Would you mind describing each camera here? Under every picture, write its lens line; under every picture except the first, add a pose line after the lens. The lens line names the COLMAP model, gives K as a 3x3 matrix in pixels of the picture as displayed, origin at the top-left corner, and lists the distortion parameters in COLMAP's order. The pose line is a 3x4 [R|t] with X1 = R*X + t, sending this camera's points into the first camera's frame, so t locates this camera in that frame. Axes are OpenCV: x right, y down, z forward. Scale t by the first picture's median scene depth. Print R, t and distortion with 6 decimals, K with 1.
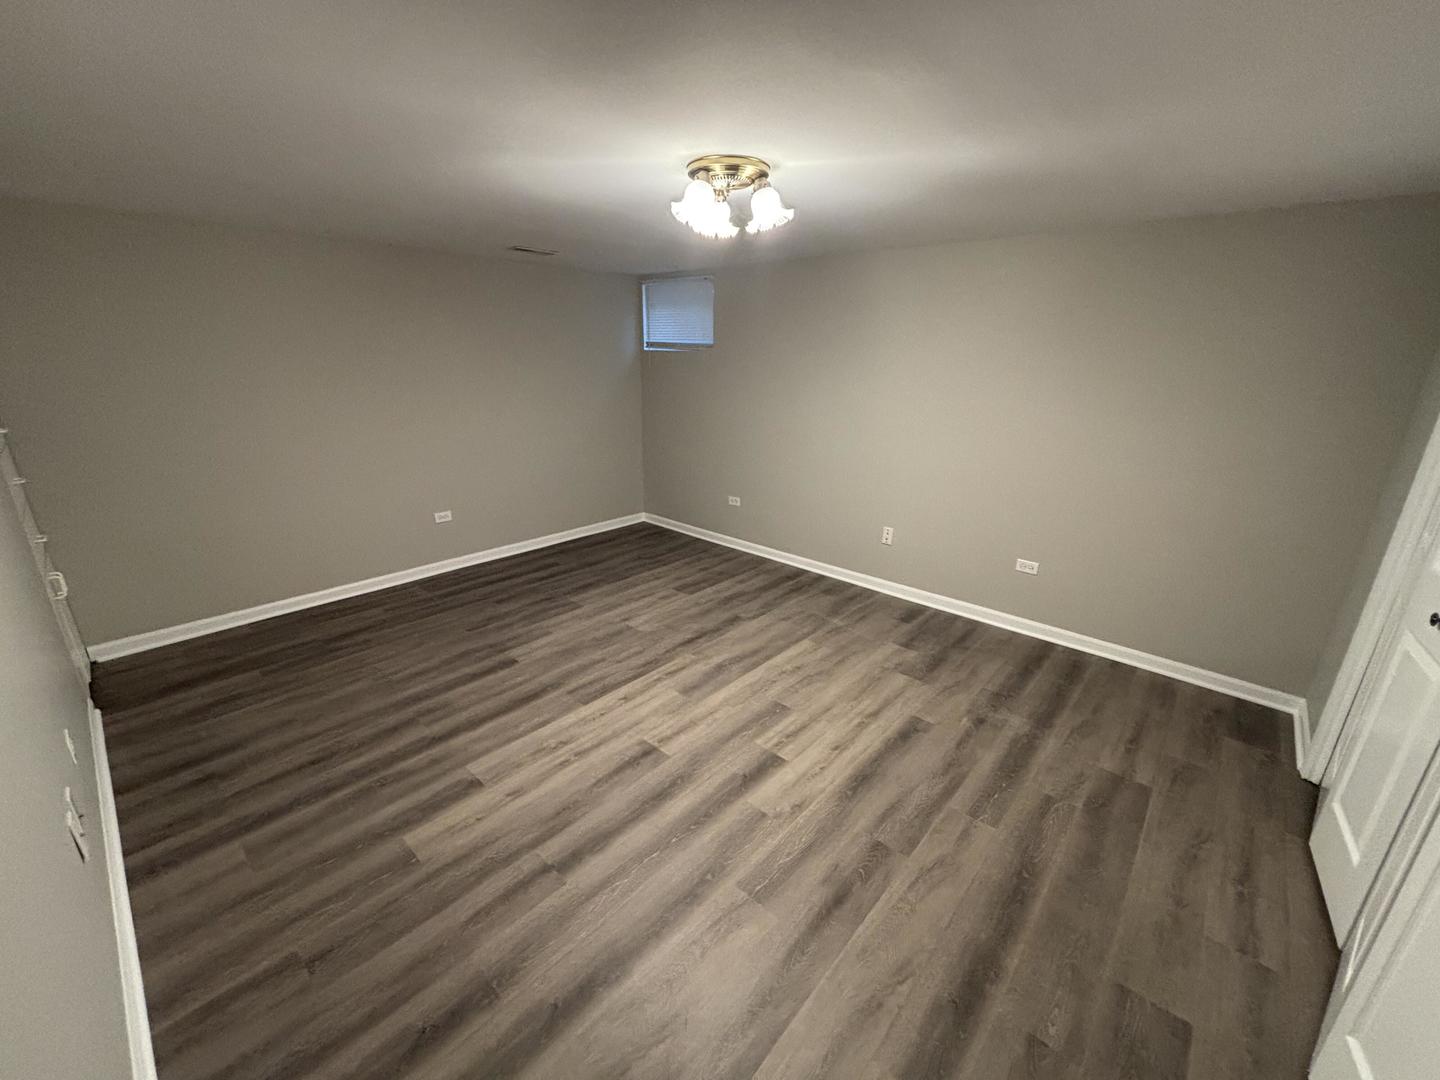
lens RADIAL K [[580.8, 0, 714.1], [0, 580.8, 538.3], [0, 0, 1]] dist [-0.000279, -0.000288]
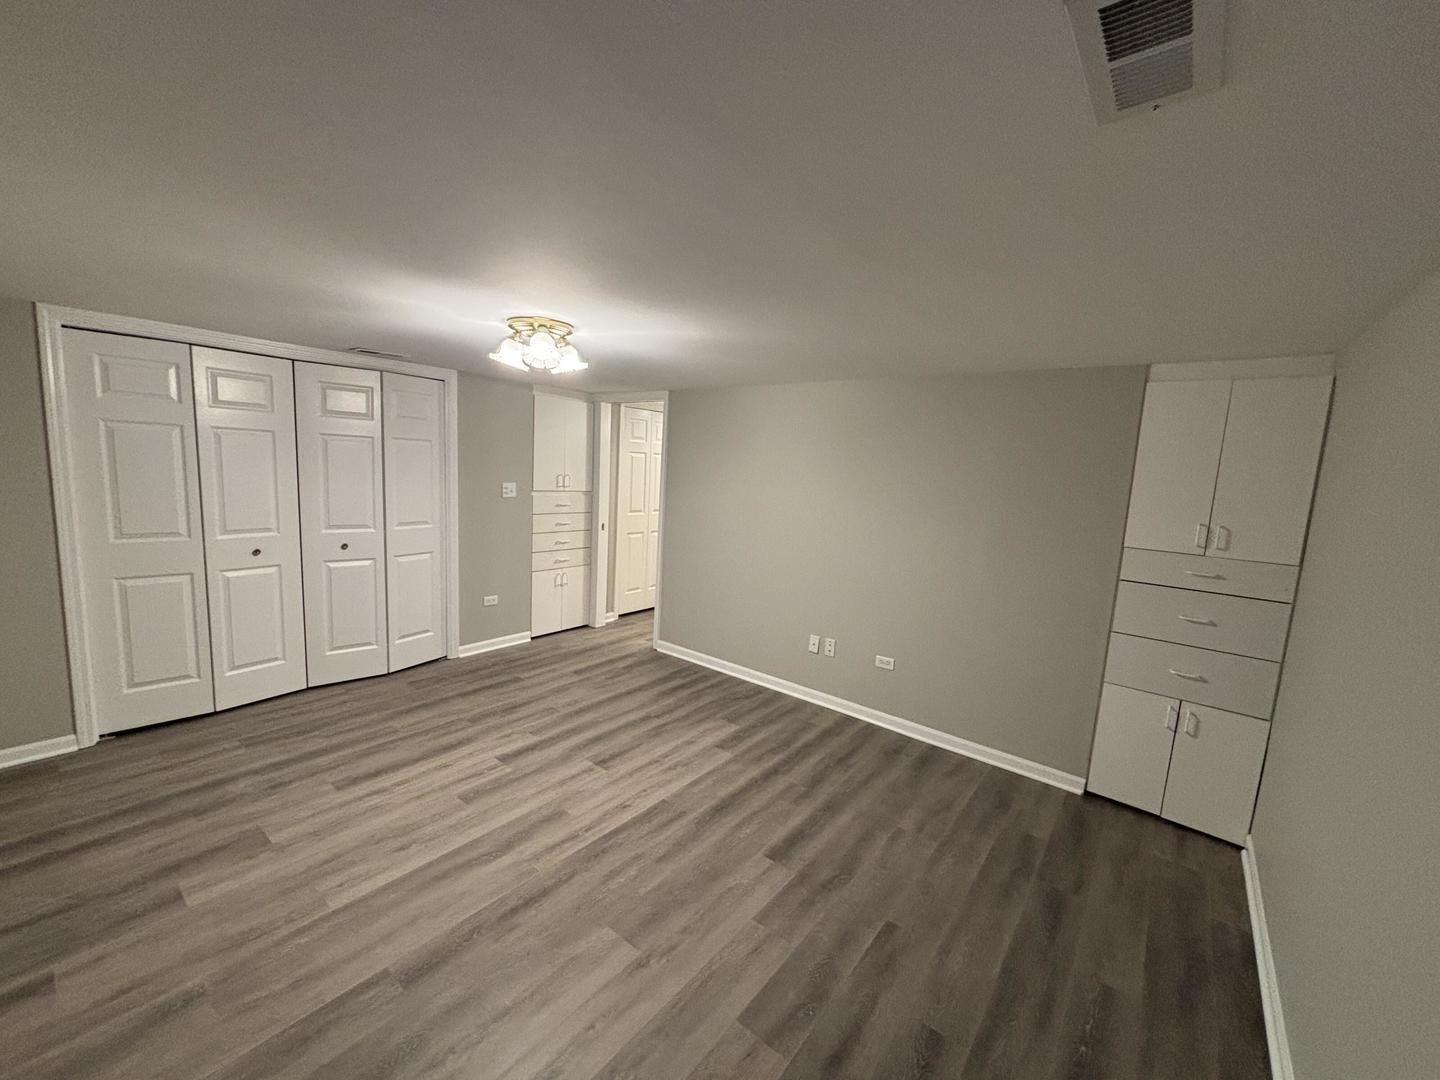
lens RADIAL K [[575.6, 0, 715.4], [0, 575.6, 539.8], [0, 0, 1]] dist [-0.001430, -0.000468]
pose [[-0.995774, -0.057619, -0.071507, -0.226813], [-0.082820, 0.899883, 0.428196, -0.599852], [0.039676, 0.432309, -0.900852, 1.818013]]
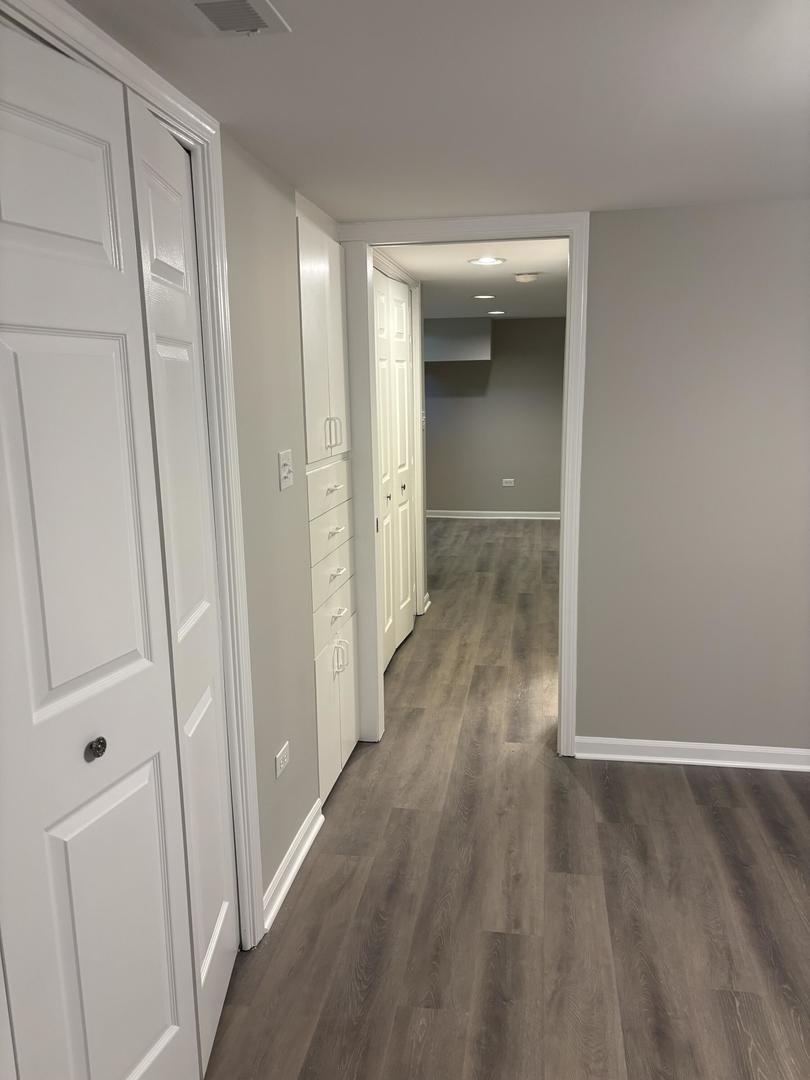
lens RADIAL K [[816.6, 0, 405.0], [0, 816.6, 540.0], [0, 0, 1]] dist [0.053202, -0.038418]
pose [[-0.839291, 0.101868, -0.534054, 0.720653], [-0.162636, 0.890270, 0.425405, -0.280390], [0.518787, 0.443895, -0.730628, 0.929358]]
